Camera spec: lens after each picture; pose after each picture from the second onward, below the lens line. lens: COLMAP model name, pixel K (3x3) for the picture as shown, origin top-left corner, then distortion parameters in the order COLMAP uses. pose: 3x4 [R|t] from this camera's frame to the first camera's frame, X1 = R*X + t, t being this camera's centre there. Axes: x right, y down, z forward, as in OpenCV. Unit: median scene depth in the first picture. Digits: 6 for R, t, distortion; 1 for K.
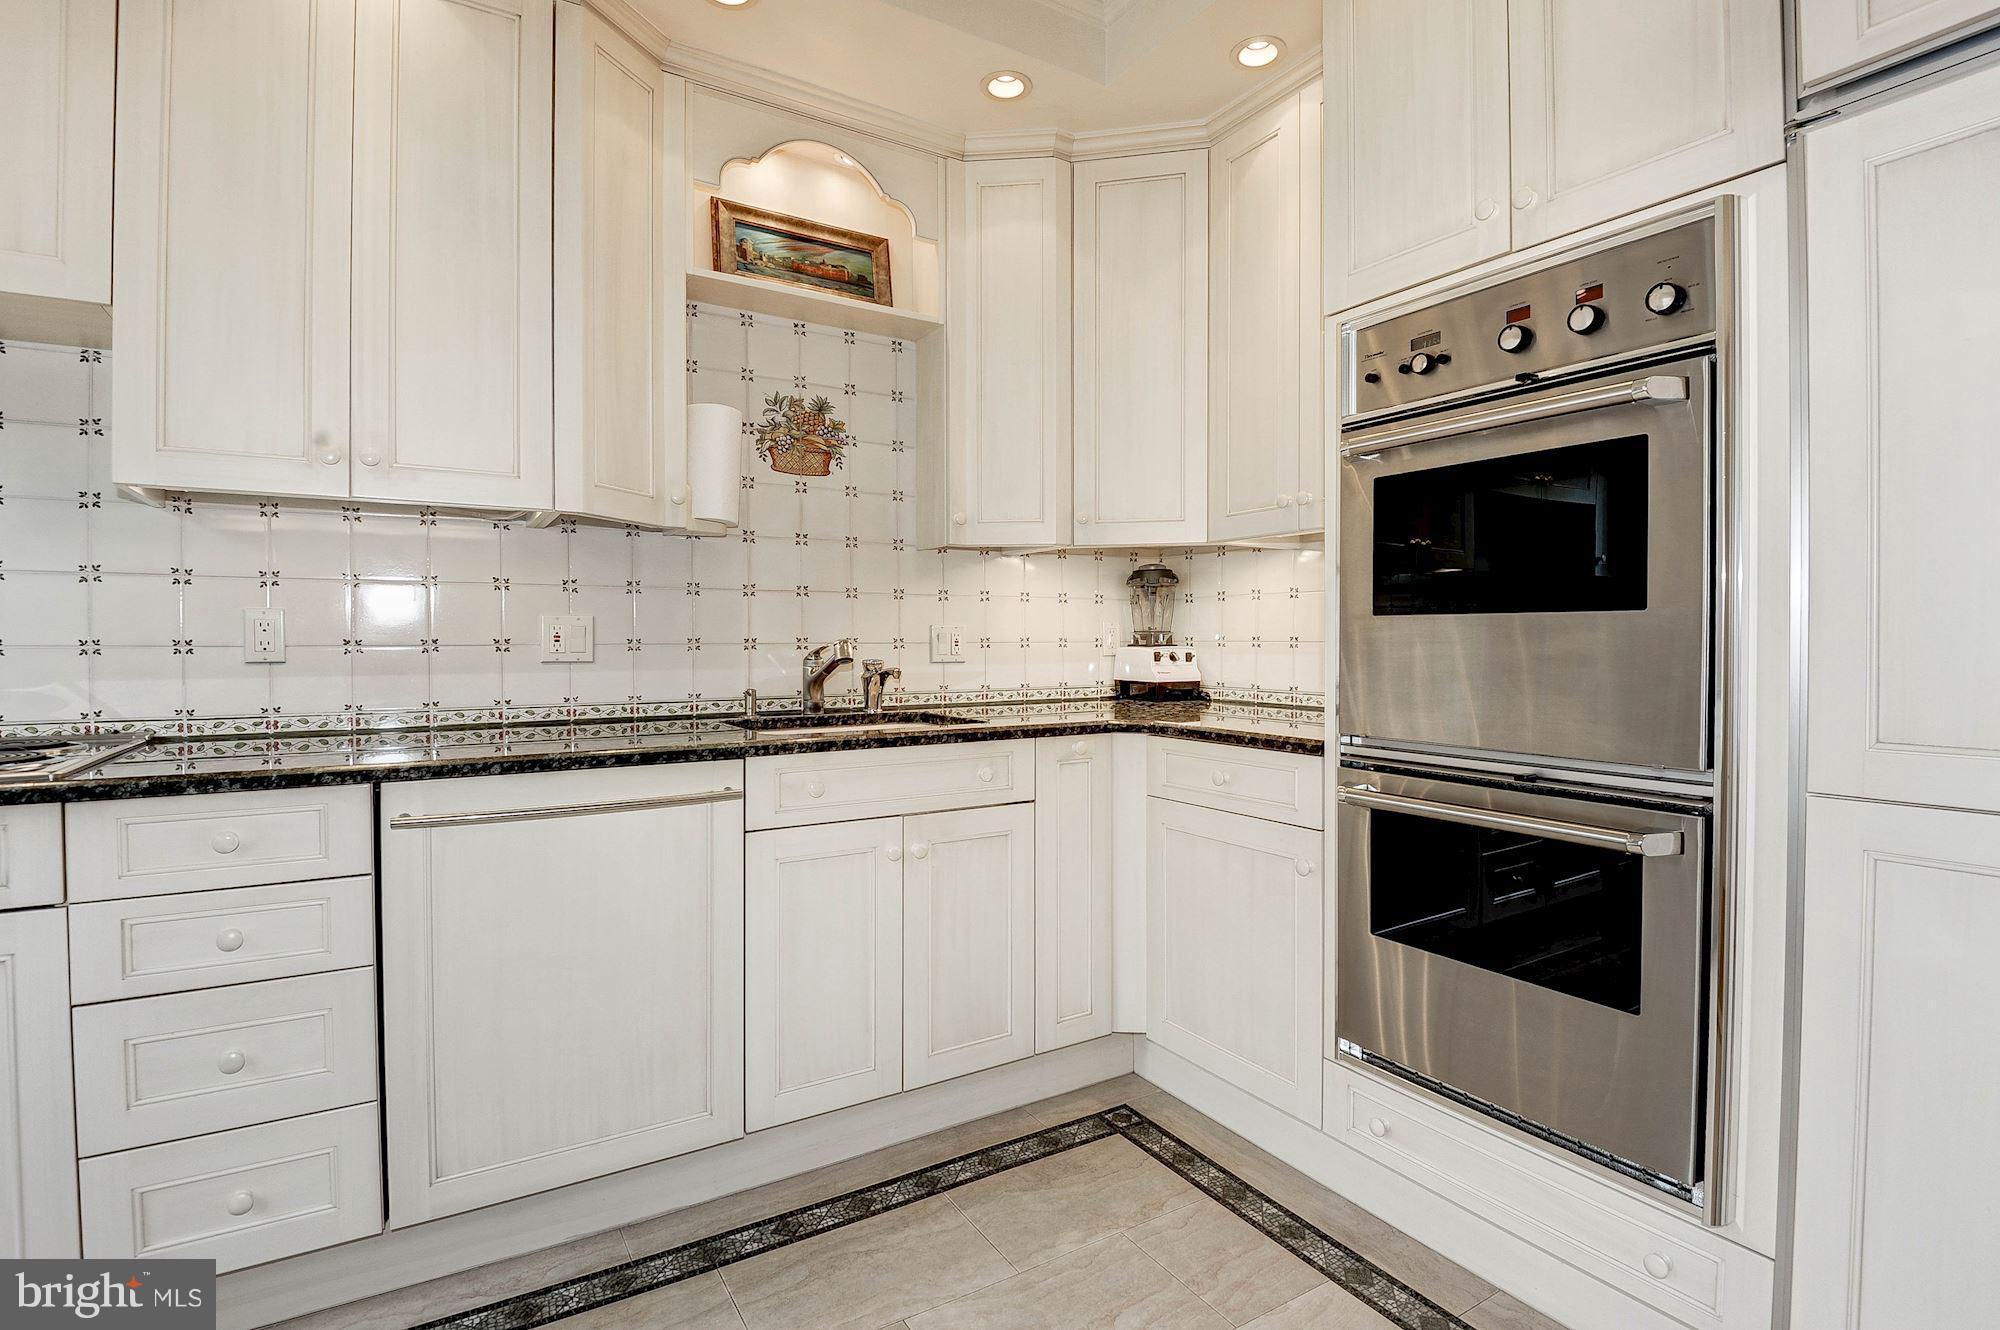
lens RADIAL K [[927.4, 0, 1000.0], [0, 927.4, 665.0], [0, 0, 1]] dist [0.001457, -0.022611]
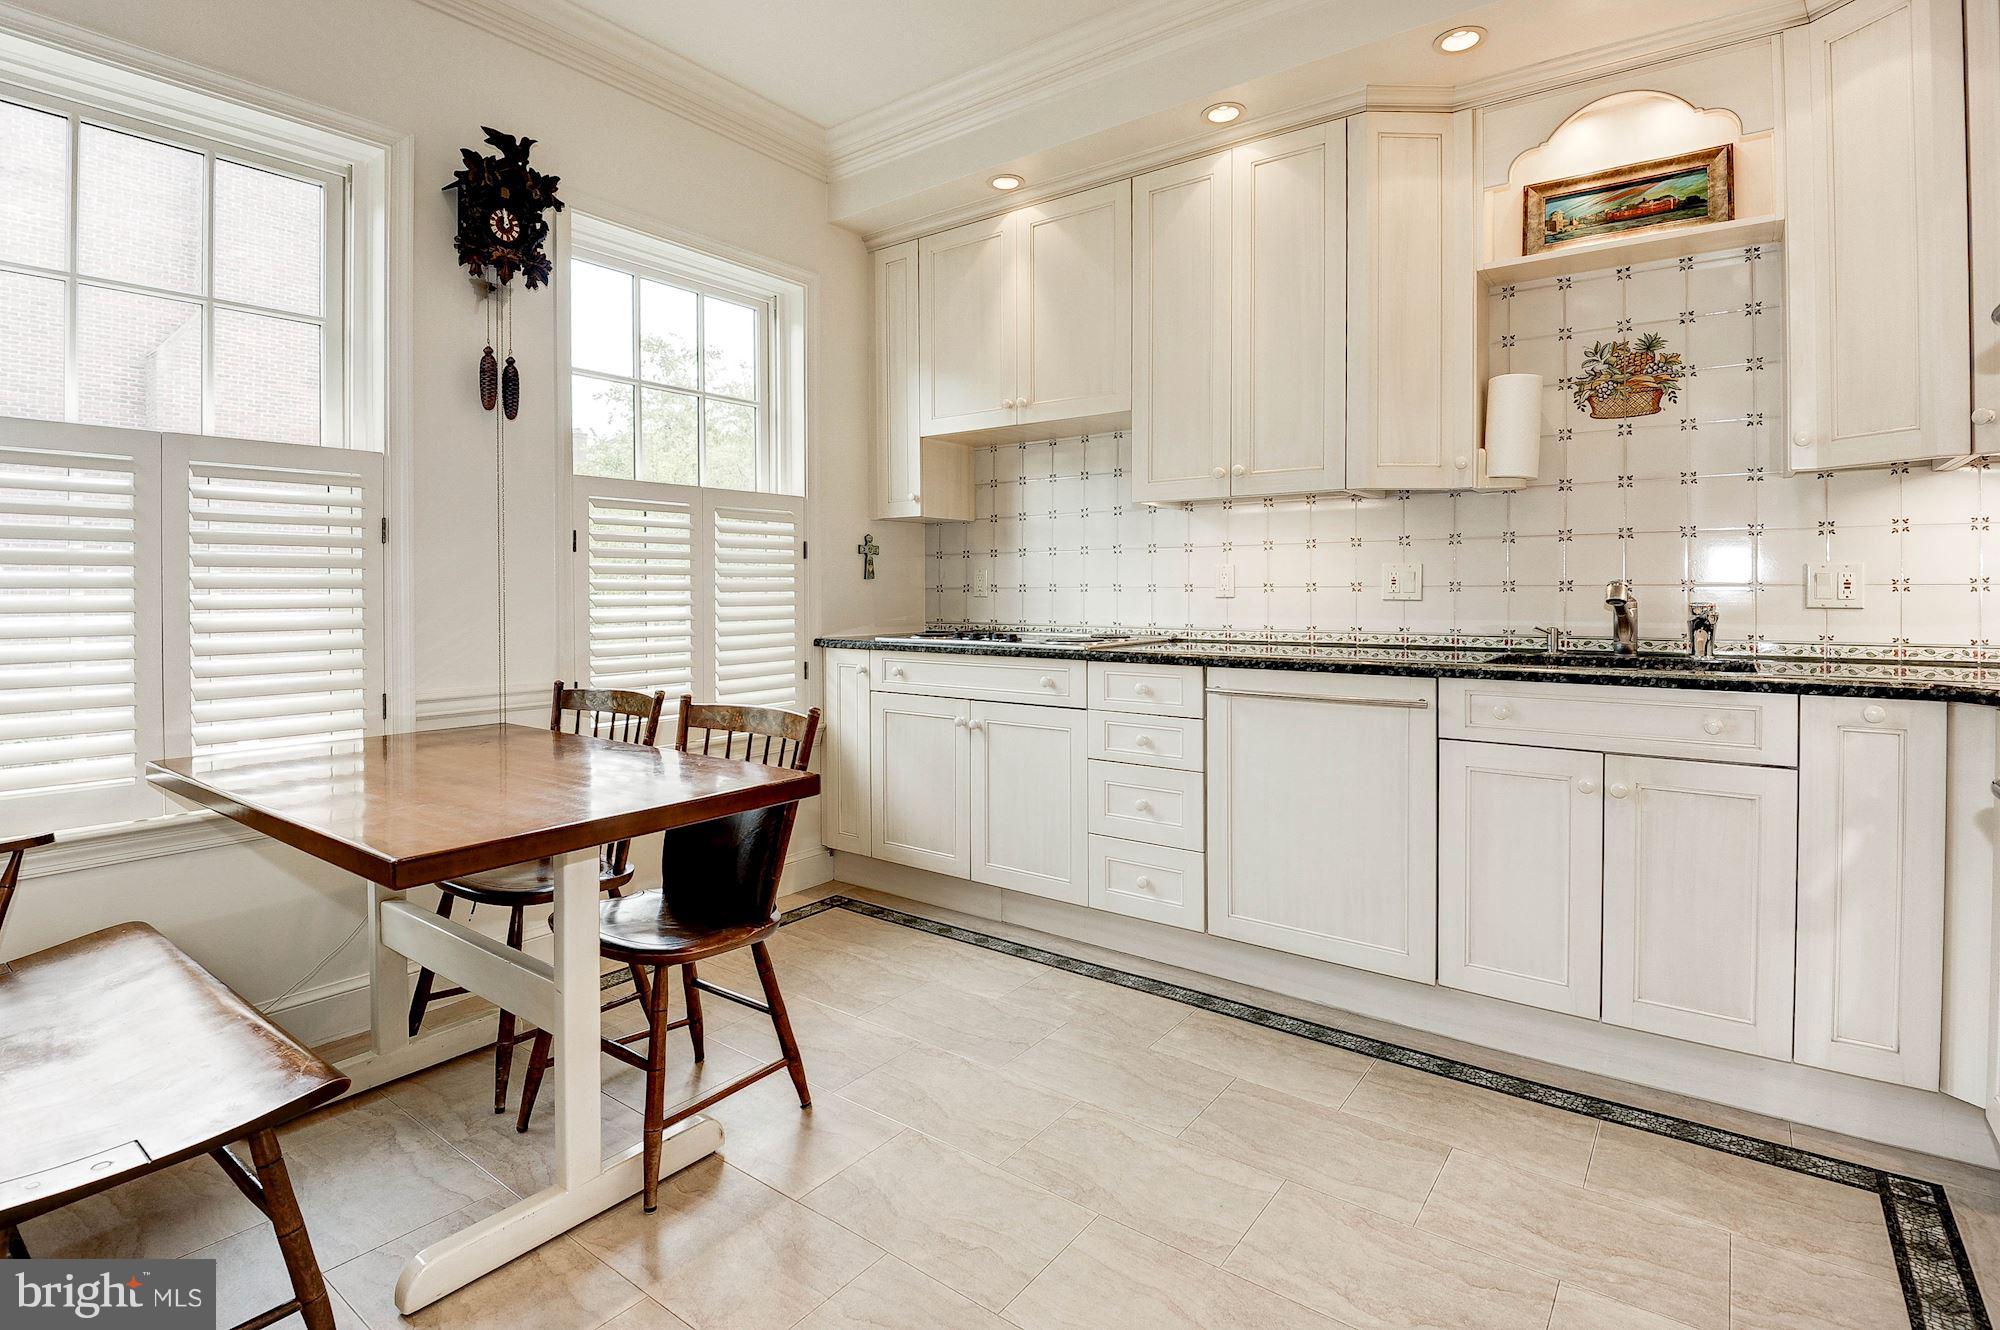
lens RADIAL K [[984.2, 0, 1000.7], [0, 984.2, 632.4], [0, 0, 1]] dist [-0.053517, -0.000103]
pose [[0.352949, 0.039976, -0.934788, 0.560141], [-0.019980, 0.999181, 0.035186, 0.004874], [0.935429, 0.006258, 0.353459, 0.001681]]
